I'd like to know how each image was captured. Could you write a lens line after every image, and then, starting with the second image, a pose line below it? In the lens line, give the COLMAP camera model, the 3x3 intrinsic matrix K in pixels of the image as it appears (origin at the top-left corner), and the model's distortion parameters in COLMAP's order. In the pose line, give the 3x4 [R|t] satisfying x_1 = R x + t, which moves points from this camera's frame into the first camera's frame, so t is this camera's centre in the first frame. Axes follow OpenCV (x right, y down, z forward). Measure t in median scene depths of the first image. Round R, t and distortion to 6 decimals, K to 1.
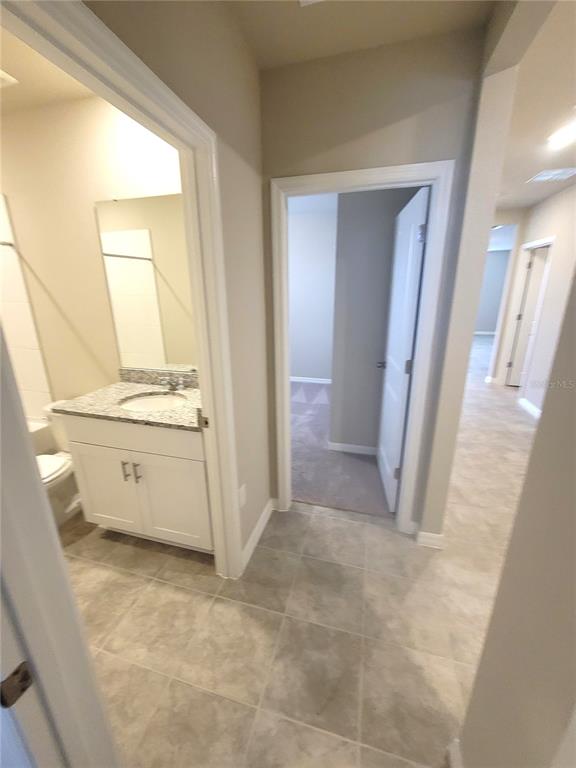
lens RADIAL K [[311.1, 0, 283.1], [0, 311.1, 382.3], [0, 0, 1]] dist [-0.000575, -0.000494]
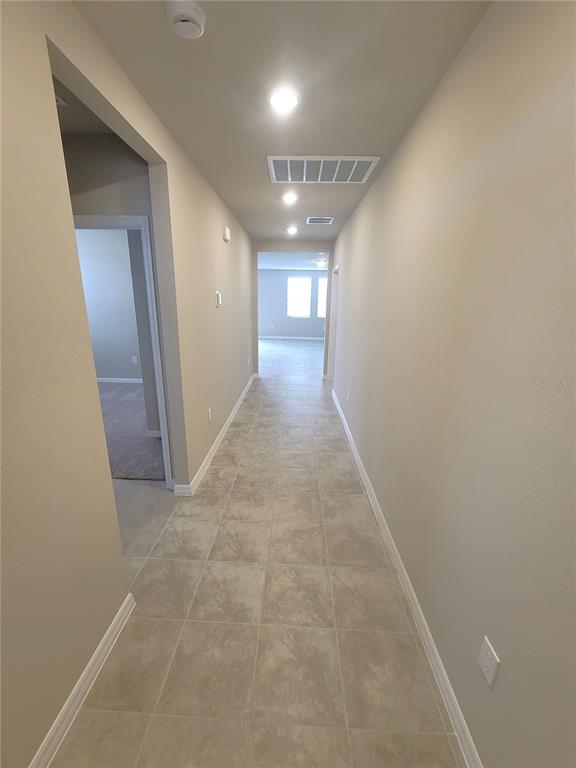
lens RADIAL K [[311.1, 0, 283.1], [0, 311.1, 382.3], [0, 0, 1]] dist [-0.000575, -0.000494]
pose [[0.972737, -0.034117, 0.229386, 0.707775], [0.040643, 0.998891, -0.023783, 0.112862], [-0.228320, 0.032457, 0.973045, -0.478709]]
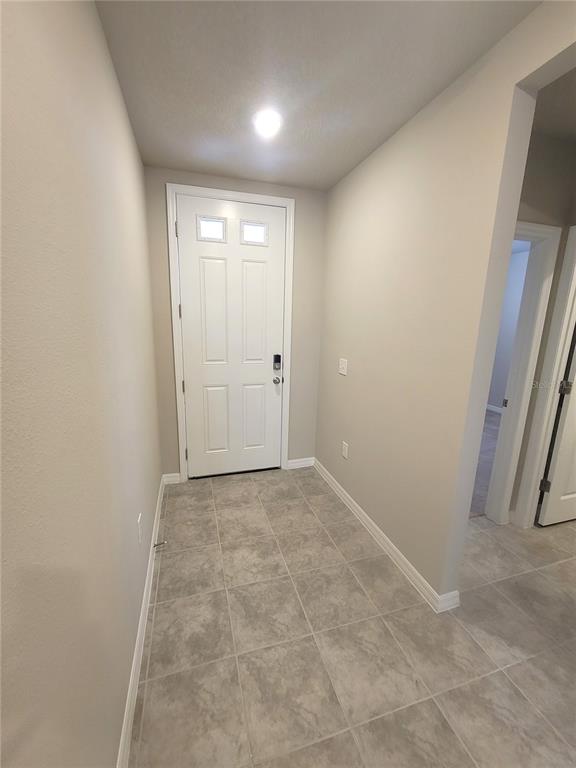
lens RADIAL K [[311.1, 0, 283.1], [0, 311.1, 382.3], [0, 0, 1]] dist [-0.000575, -0.000494]
pose [[-0.842498, 0.104129, -0.528539, 1.322609], [-0.164856, 0.884231, 0.436988, -0.230392], [0.512854, 0.455294, -0.727797, 0.780521]]
